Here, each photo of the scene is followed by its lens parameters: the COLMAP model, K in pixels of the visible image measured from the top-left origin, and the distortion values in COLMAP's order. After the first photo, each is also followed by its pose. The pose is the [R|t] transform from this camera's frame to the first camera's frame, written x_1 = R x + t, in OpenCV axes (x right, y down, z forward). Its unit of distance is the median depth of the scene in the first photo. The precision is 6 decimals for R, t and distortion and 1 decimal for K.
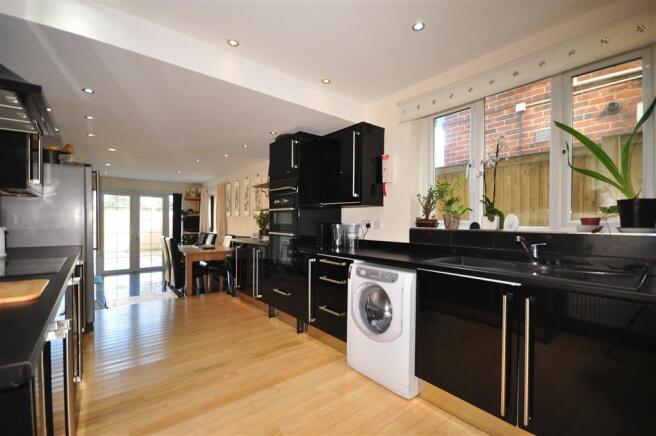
lens RADIAL K [[286.6, 0, 328.0], [0, 286.6, 218.0], [0, 0, 1]] dist [0.000701, -0.013761]
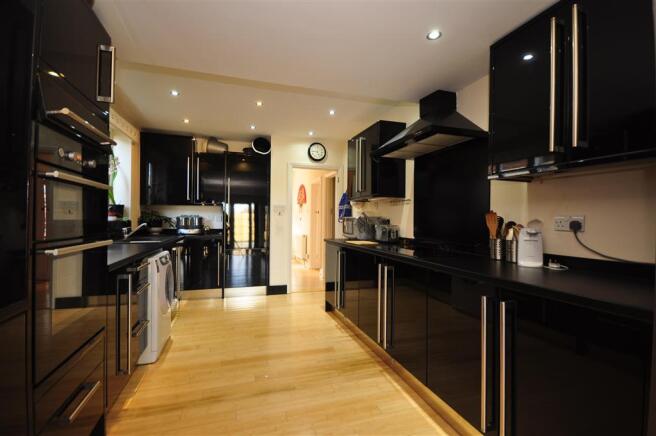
lens RADIAL K [[286.6, 0, 328.0], [0, 286.6, 218.0], [0, 0, 1]] dist [0.000701, -0.013761]
pose [[-0.927578, -0.015123, 0.373322, -0.887899], [-0.016101, 0.999870, 0.000496, 0.011066], [-0.373282, -0.005550, -0.927701, 1.791042]]
